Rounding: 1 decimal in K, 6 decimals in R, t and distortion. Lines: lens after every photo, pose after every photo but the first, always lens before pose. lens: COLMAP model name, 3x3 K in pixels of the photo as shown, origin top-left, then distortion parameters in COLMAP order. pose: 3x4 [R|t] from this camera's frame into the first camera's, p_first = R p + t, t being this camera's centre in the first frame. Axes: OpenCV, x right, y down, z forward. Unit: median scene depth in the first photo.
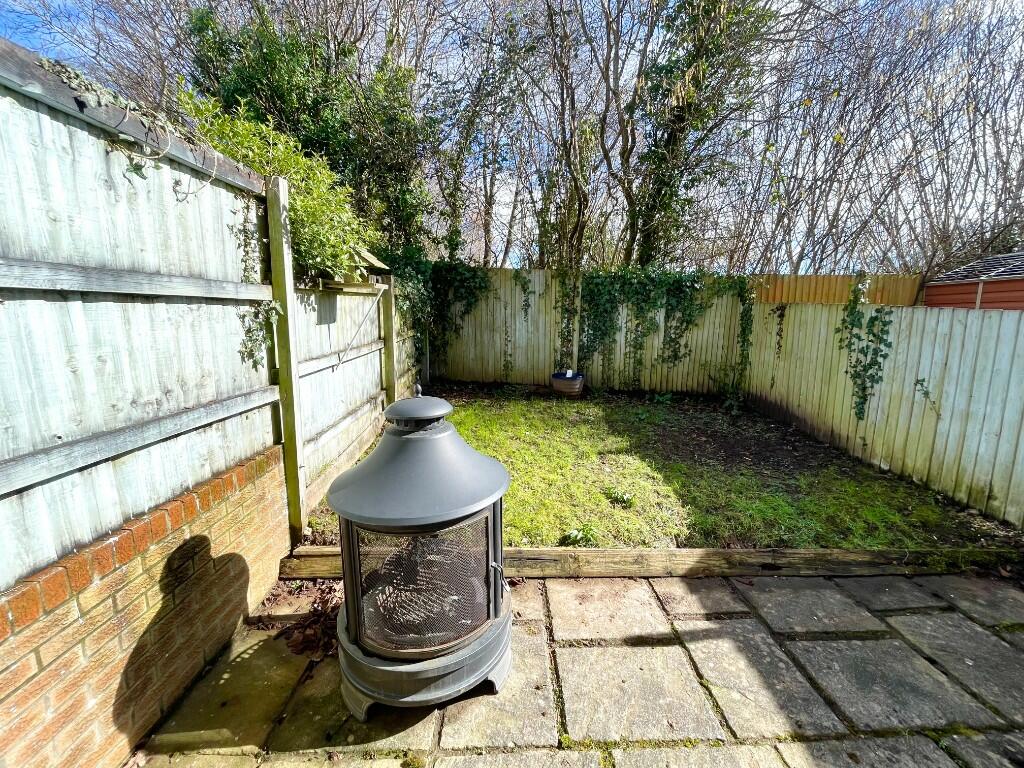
lens RADIAL K [[414.1, 0, 513.4], [0, 414.1, 380.4], [0, 0, 1]] dist [0.001266, 0.000577]
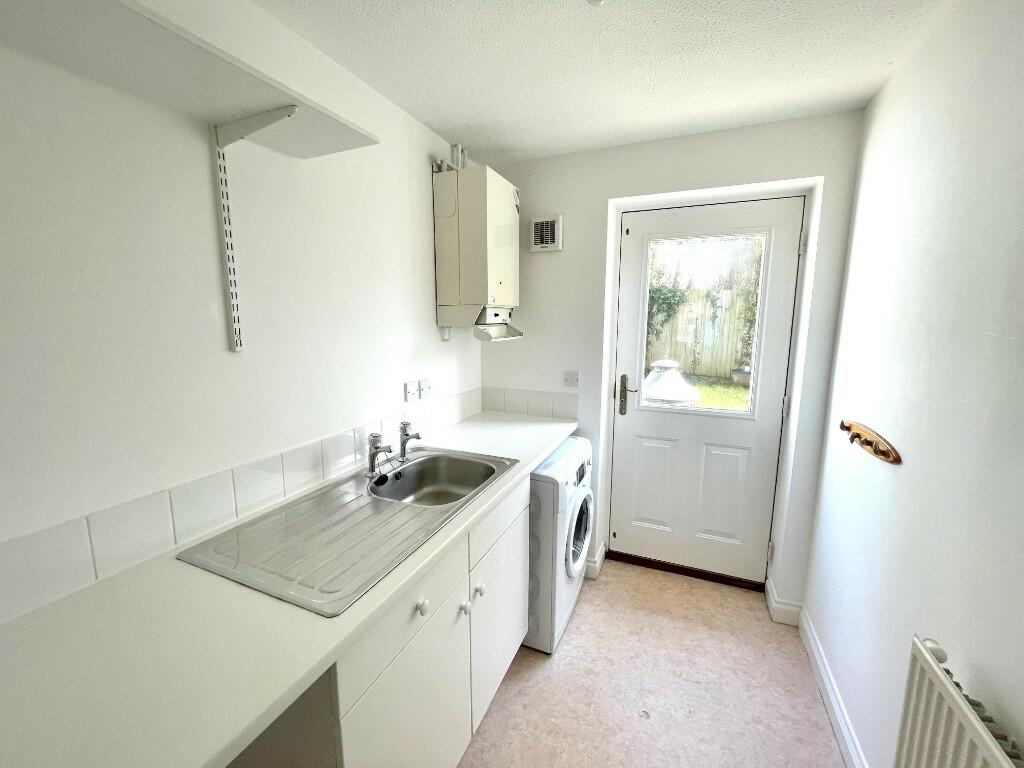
lens RADIAL K [[414.1, 0, 511.7], [0, 414.1, 379.3], [0, 0, 1]] dist [0.001266, 0.000577]
pose [[0.911642, 0.066910, -0.405502, -0.008691], [-0.071748, 0.997417, 0.003277, 0.062970], [0.404674, 0.026107, 0.914088, -0.479311]]
